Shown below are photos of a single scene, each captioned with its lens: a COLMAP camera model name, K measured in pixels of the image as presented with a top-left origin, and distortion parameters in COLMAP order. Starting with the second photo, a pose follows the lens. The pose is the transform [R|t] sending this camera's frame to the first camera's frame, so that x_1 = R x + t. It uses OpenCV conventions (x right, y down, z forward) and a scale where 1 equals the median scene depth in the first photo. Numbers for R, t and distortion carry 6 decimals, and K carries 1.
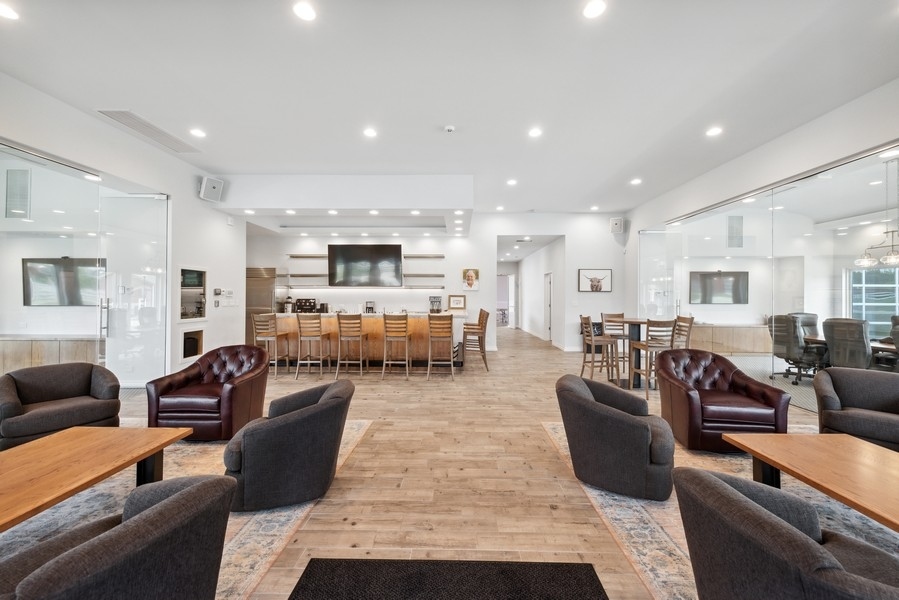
lens RADIAL K [[347.0, 0, 451.7], [0, 347.0, 294.0], [0, 0, 1]] dist [-0.001534, -0.000025]
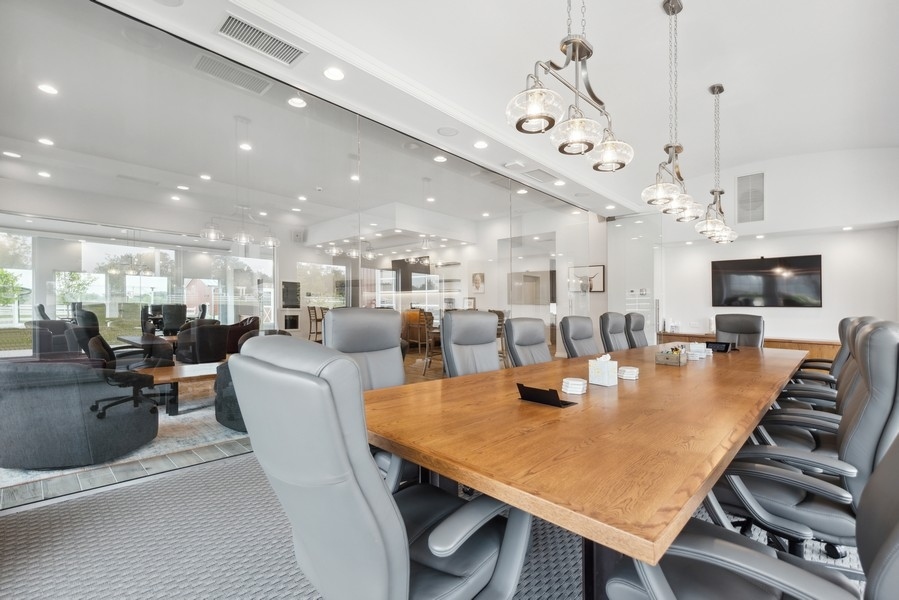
lens RADIAL K [[398.4, 0, 450.0], [0, 398.4, 303.4], [0, 0, 1]] dist [0.001879, 0.000062]
pose [[0.723817, 0.004229, -0.689979, 0.848365], [-0.008911, 0.999955, -0.003219, 0.027002], [0.689934, 0.008478, 0.723822, 0.044146]]
